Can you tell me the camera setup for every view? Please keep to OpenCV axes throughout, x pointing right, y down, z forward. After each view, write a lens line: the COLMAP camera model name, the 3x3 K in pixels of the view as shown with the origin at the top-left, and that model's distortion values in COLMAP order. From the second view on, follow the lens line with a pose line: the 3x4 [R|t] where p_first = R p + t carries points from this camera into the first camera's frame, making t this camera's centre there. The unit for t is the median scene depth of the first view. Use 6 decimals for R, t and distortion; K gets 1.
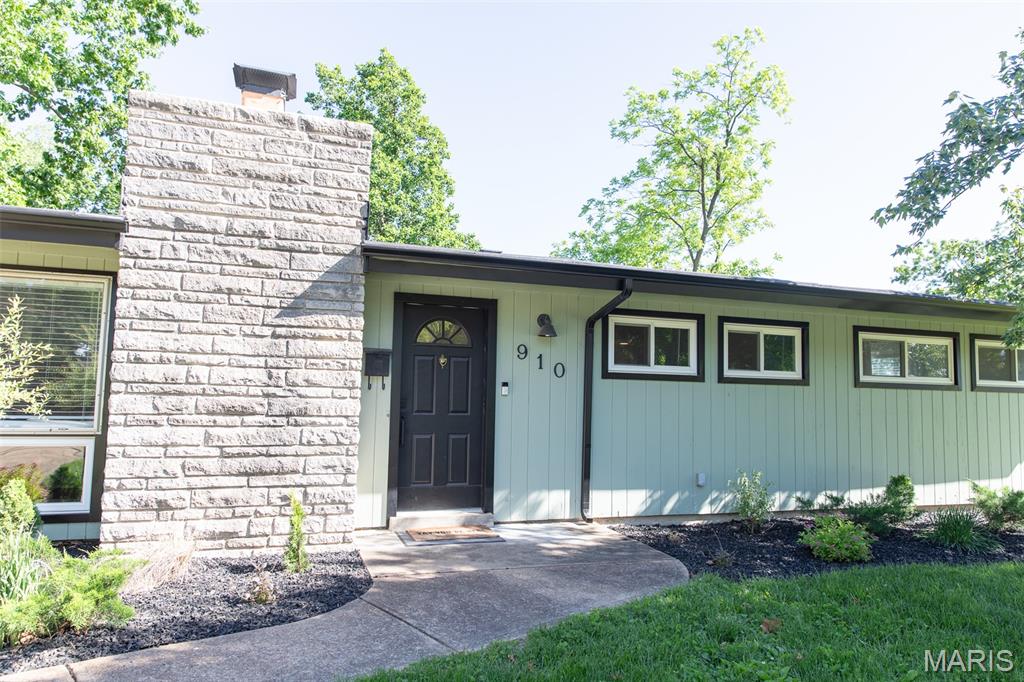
lens RADIAL K [[681.2, 0, 514.3], [0, 681.2, 345.4], [0, 0, 1]] dist [0.007486, -0.001870]
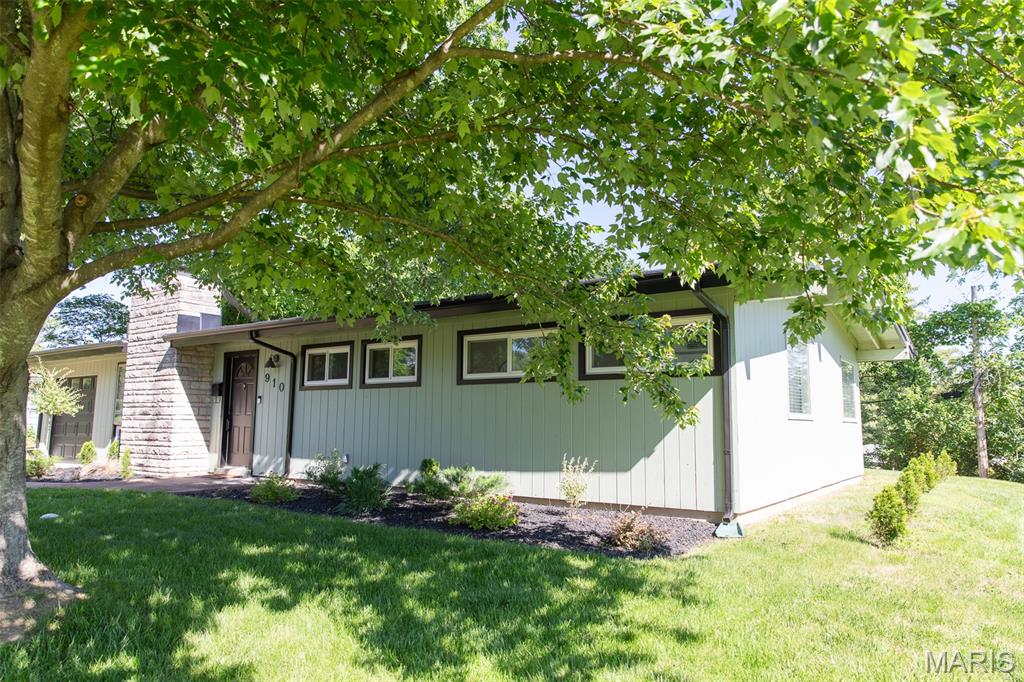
lens RADIAL K [[681.2, 0, 514.3], [0, 681.2, 345.4], [0, 0, 1]] dist [0.007486, -0.001870]
pose [[0.579902, -0.101749, -0.808307, 1.753894], [0.087116, 0.994226, -0.062653, 0.088681], [0.810015, -0.034084, 0.585418, 0.487656]]
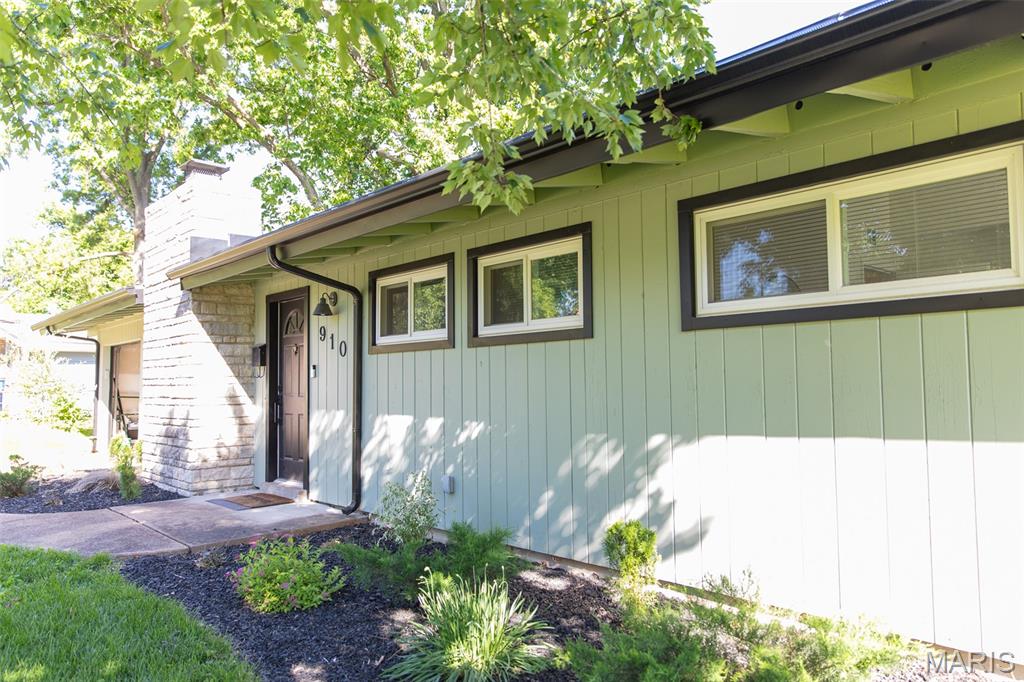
lens RADIAL K [[725.7, 0, 511.9], [0, 725.7, 356.2], [0, 0, 1]] dist [0.035369, 0.000233]
pose [[0.391132, -0.047309, -0.919118, 1.087074], [0.126496, 0.991963, 0.002772, 0.073484], [0.911600, -0.117349, 0.393973, 0.814372]]
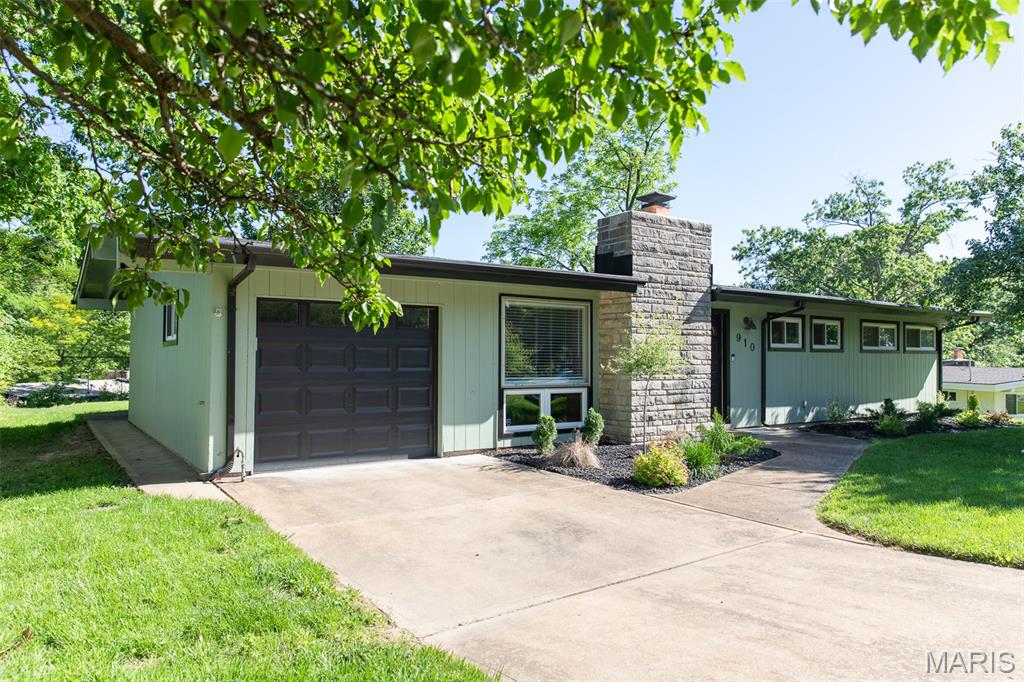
lens RADIAL K [[681.2, 0, 514.3], [0, 681.2, 345.4], [0, 0, 1]] dist [0.007486, -0.001870]
pose [[0.963410, -0.012531, 0.267739, -1.057223], [-0.003580, 0.998216, 0.059601, -0.076590], [-0.268008, -0.058379, 0.961646, -0.612324]]
